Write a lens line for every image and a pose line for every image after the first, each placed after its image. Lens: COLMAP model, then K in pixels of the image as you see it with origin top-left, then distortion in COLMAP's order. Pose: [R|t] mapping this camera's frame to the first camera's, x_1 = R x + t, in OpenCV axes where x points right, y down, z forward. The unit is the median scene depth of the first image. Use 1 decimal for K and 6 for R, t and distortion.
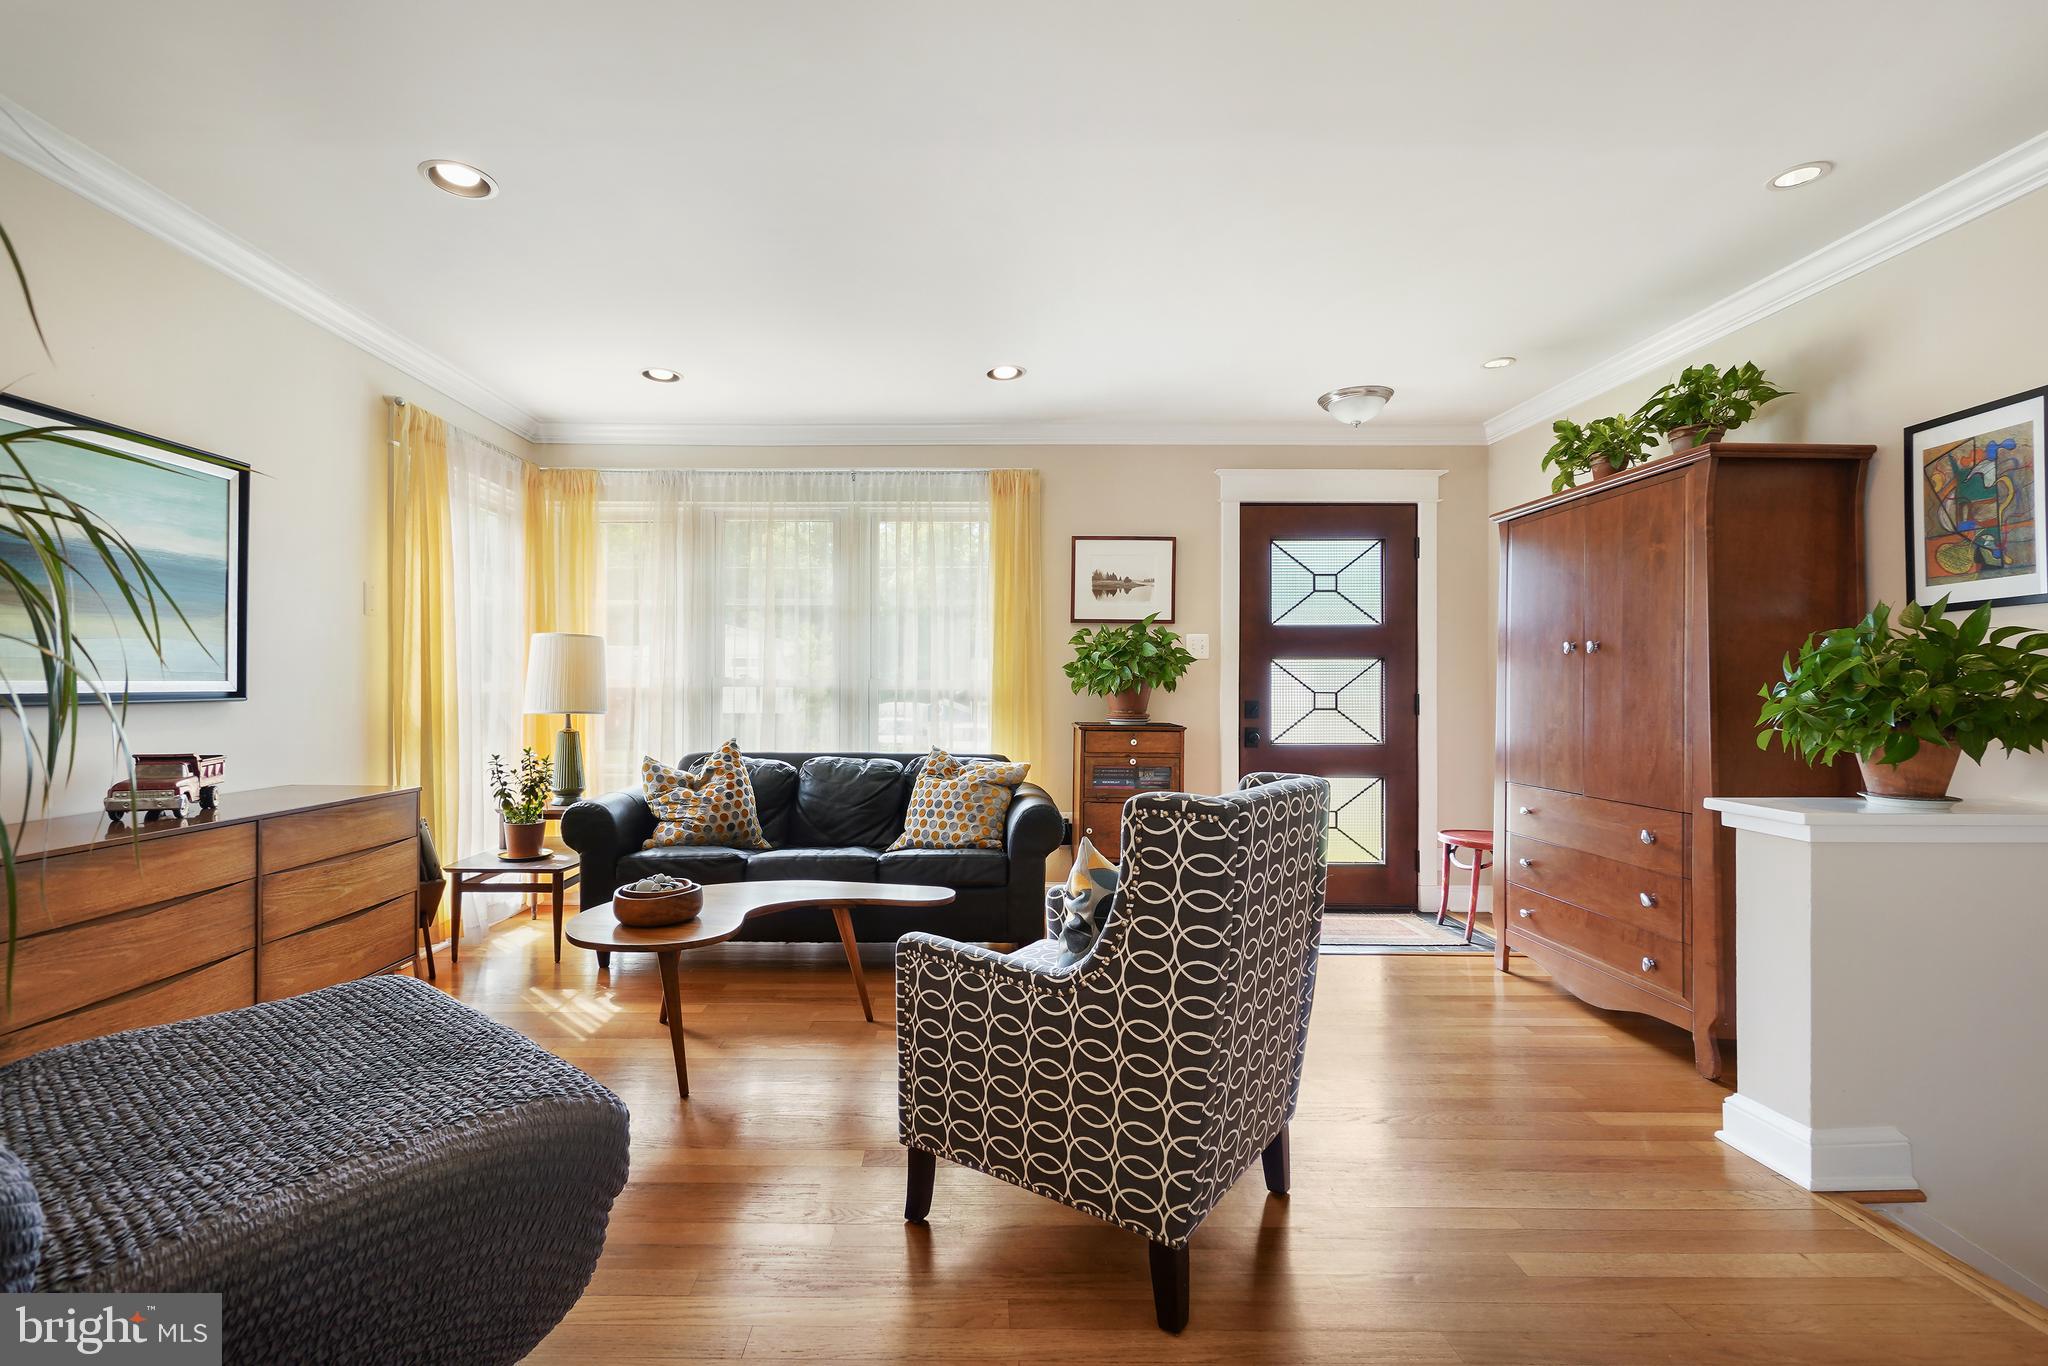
lens RADIAL K [[888.7, 0, 1016.6], [0, 888.7, 679.2], [0, 0, 1]] dist [0.001793, 0.000051]
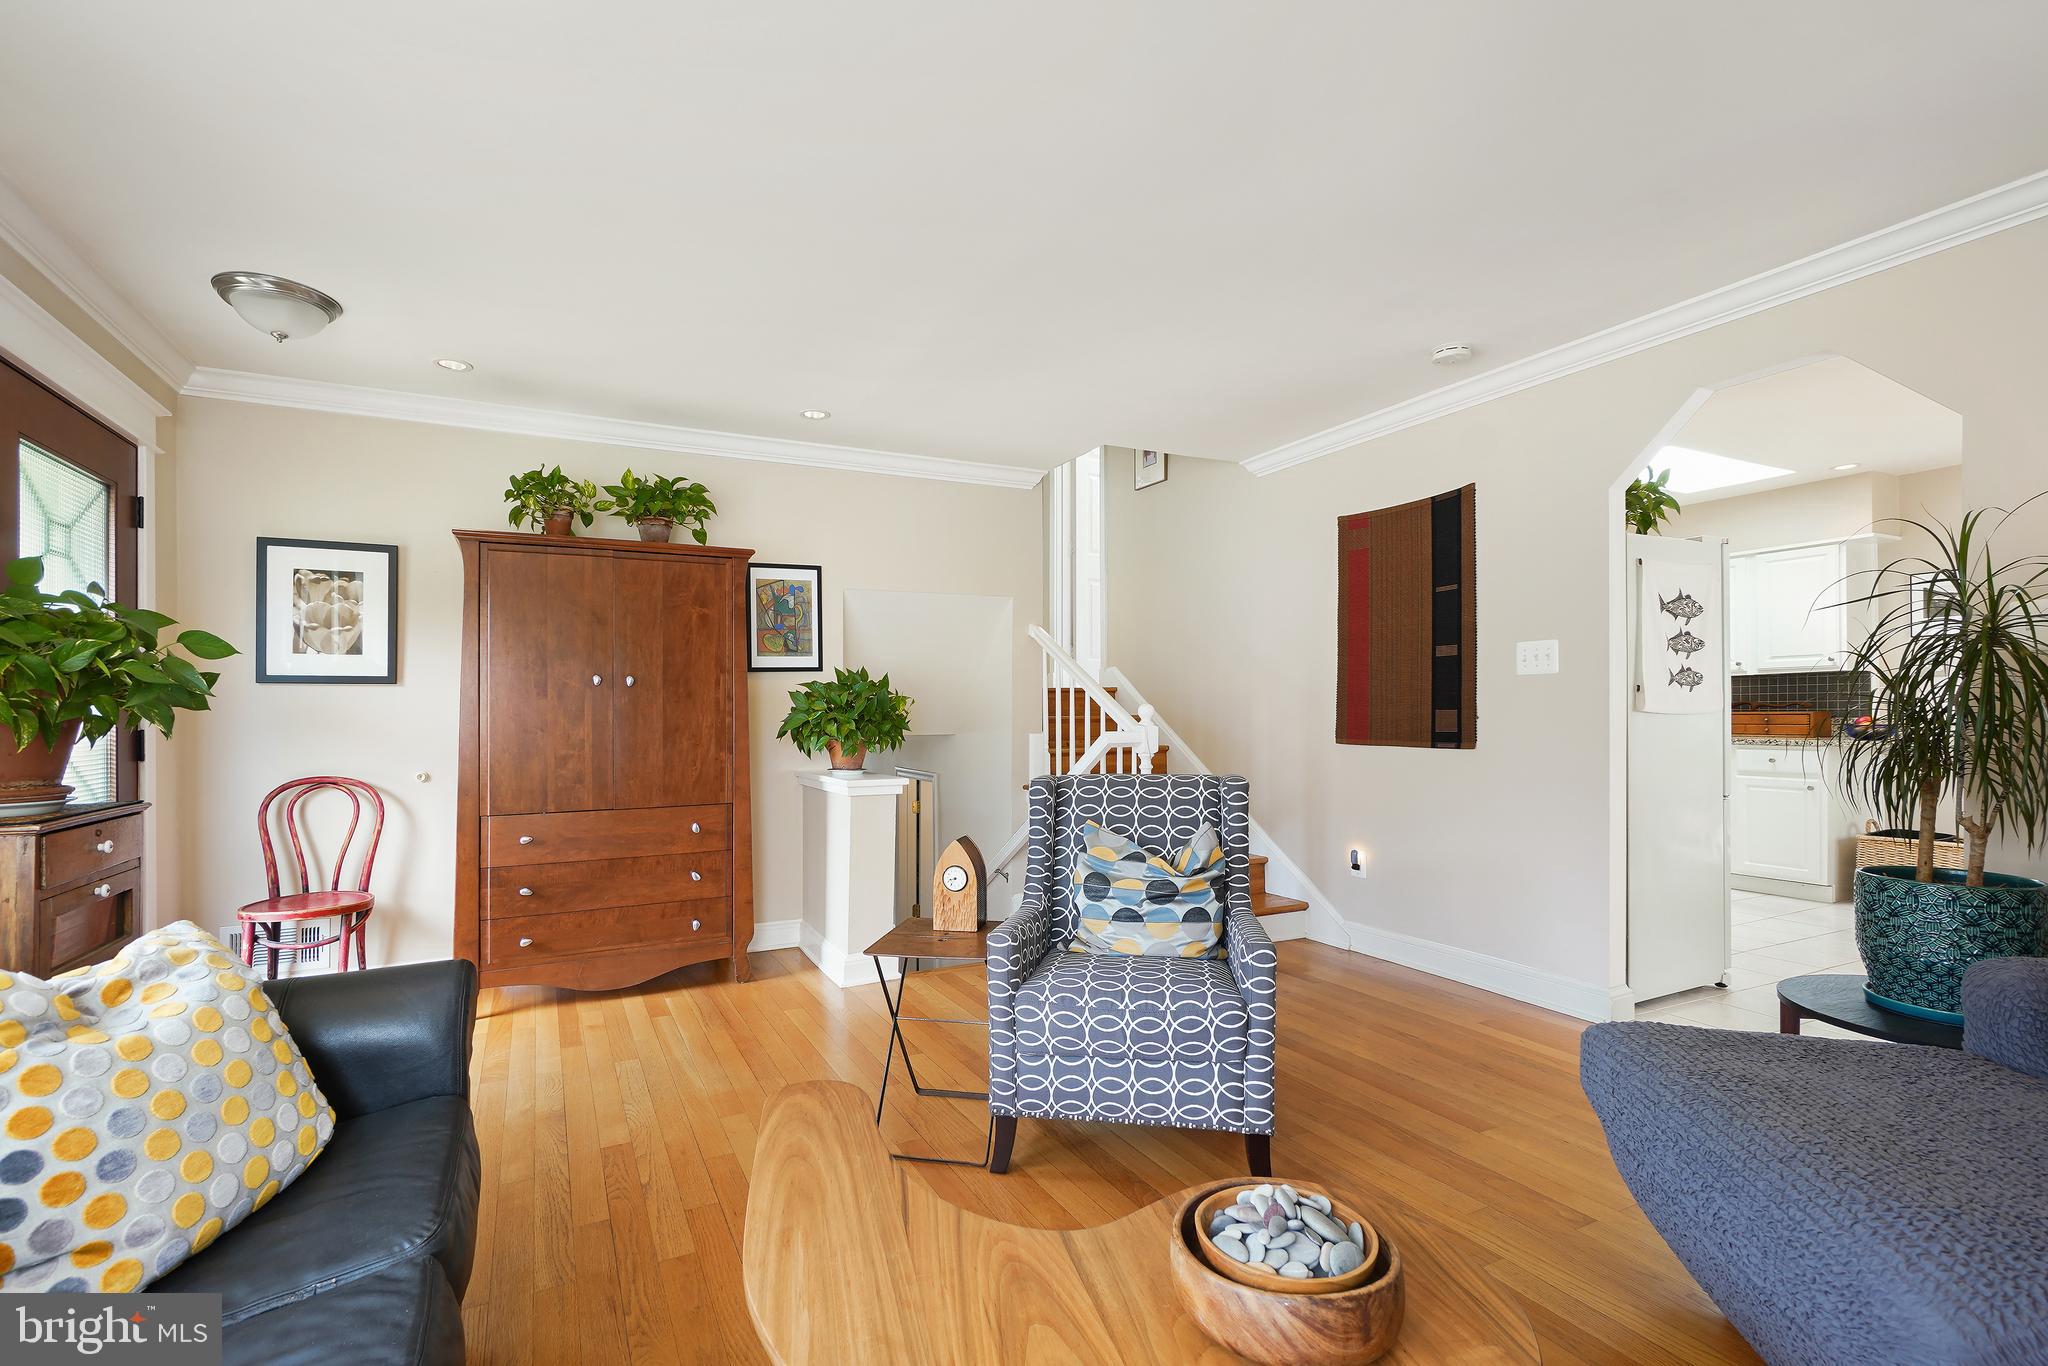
lens RADIAL K [[919.0, 0, 969.7], [0, 919.0, 712.5], [0, 0, 1]] dist [0.001236, 0.000138]
pose [[-0.381209, 0.001271, 0.924488, -0.716761], [0.000871, 0.999999, -0.001016, 0.007151], [-0.924489, 0.000418, -0.381209, 1.157714]]
